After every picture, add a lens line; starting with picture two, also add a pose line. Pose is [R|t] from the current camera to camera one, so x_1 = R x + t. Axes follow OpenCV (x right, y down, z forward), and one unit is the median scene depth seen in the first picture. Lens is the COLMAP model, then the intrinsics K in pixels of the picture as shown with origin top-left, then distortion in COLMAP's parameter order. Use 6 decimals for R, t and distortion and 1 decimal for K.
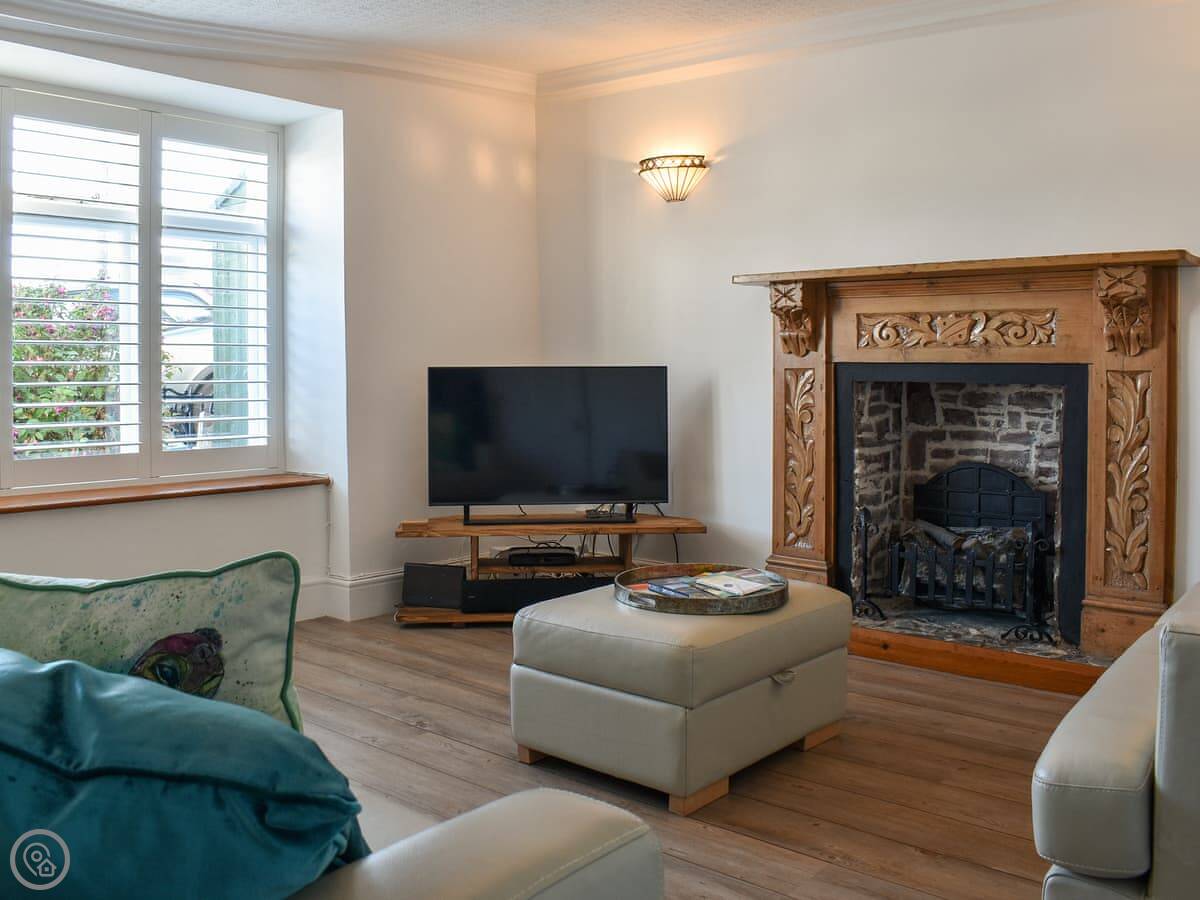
lens RADIAL K [[1042.6, 0, 604.3], [0, 1042.6, 471.2], [0, 0, 1]] dist [-0.092645, 0.003476]
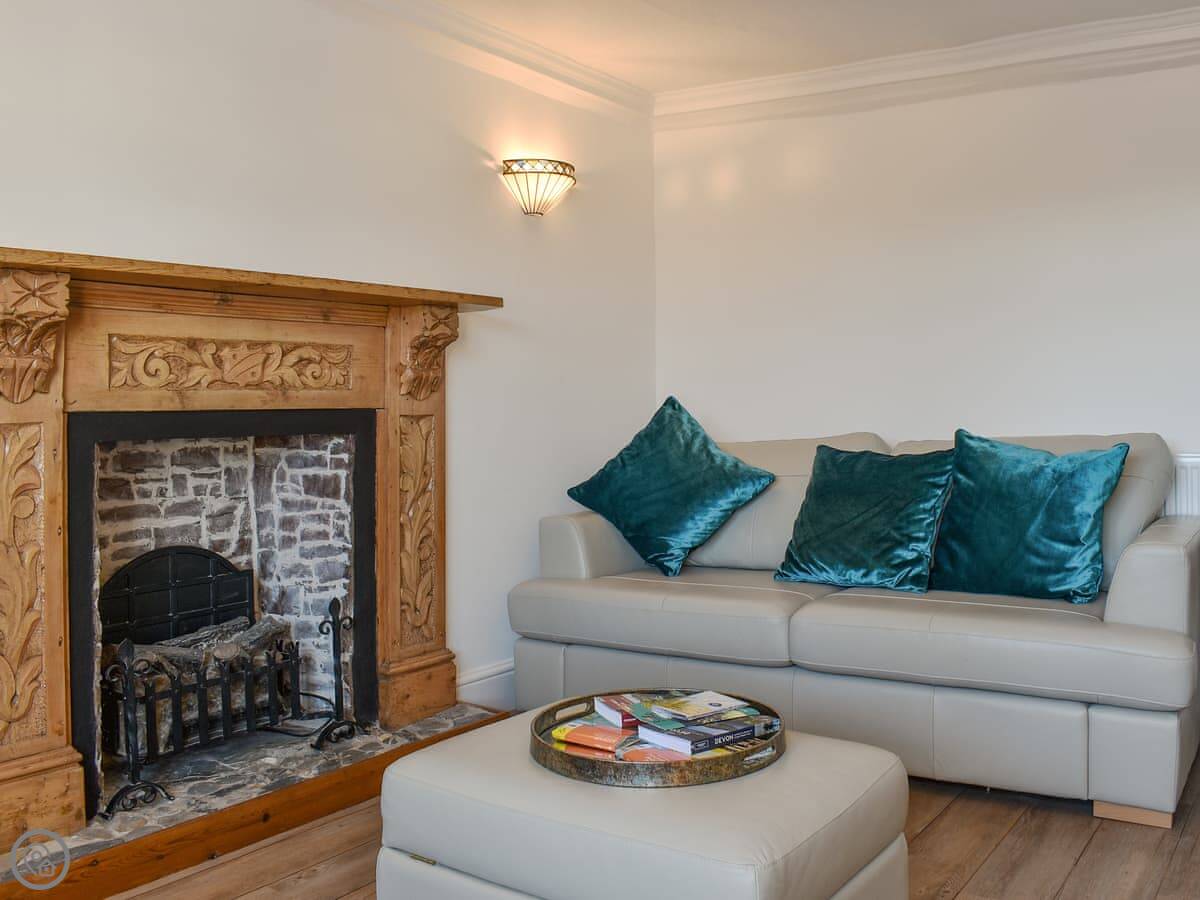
lens RADIAL K [[1090.5, 0, 598.4], [0, 1090.5, 432.0], [0, 0, 1]] dist [-0.089748, -0.001740]
pose [[-0.085020, -0.018668, 0.996204, -0.431711], [0.116218, 0.992814, 0.028523, -0.077257], [-0.989578, 0.118202, -0.082240, 0.767871]]
